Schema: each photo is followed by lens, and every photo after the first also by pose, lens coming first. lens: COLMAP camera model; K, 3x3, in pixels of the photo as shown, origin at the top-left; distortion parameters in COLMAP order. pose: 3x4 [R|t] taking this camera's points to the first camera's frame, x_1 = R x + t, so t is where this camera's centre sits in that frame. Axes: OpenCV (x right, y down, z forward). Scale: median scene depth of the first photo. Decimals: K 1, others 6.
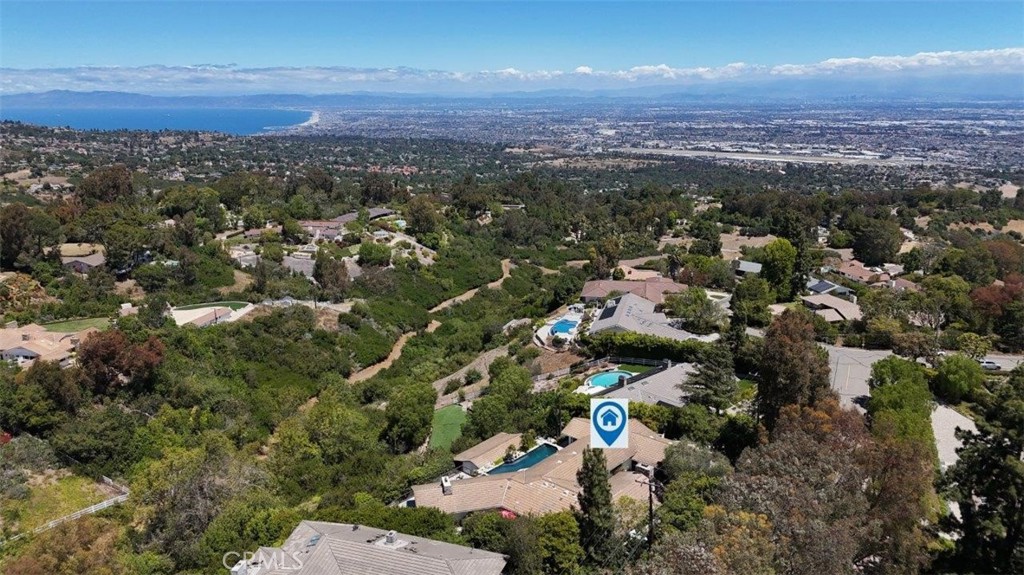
lens RADIAL K [[775.0, 0, 512.0], [0, 775.0, 287.5], [0, 0, 1]] dist [0.126219, -0.139807]
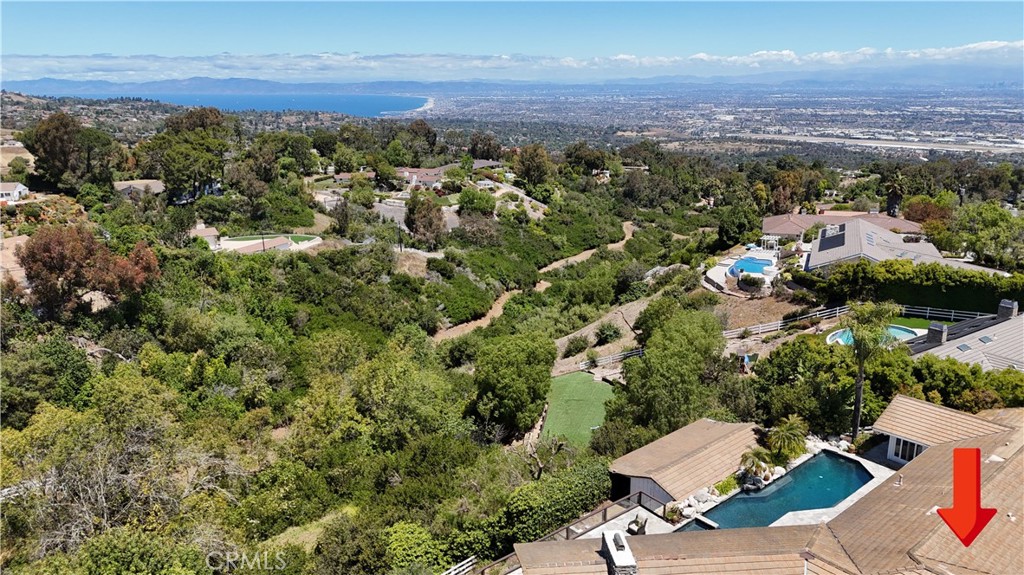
lens RADIAL K [[775.0, 0, 512.0], [0, 775.0, 287.5], [0, 0, 1]] dist [0.126219, -0.139807]
pose [[0.990371, 0.040854, -0.132277, -0.022020], [-0.038706, 0.999074, 0.018771, 0.032227], [0.132921, -0.013471, 0.991035, 0.161176]]
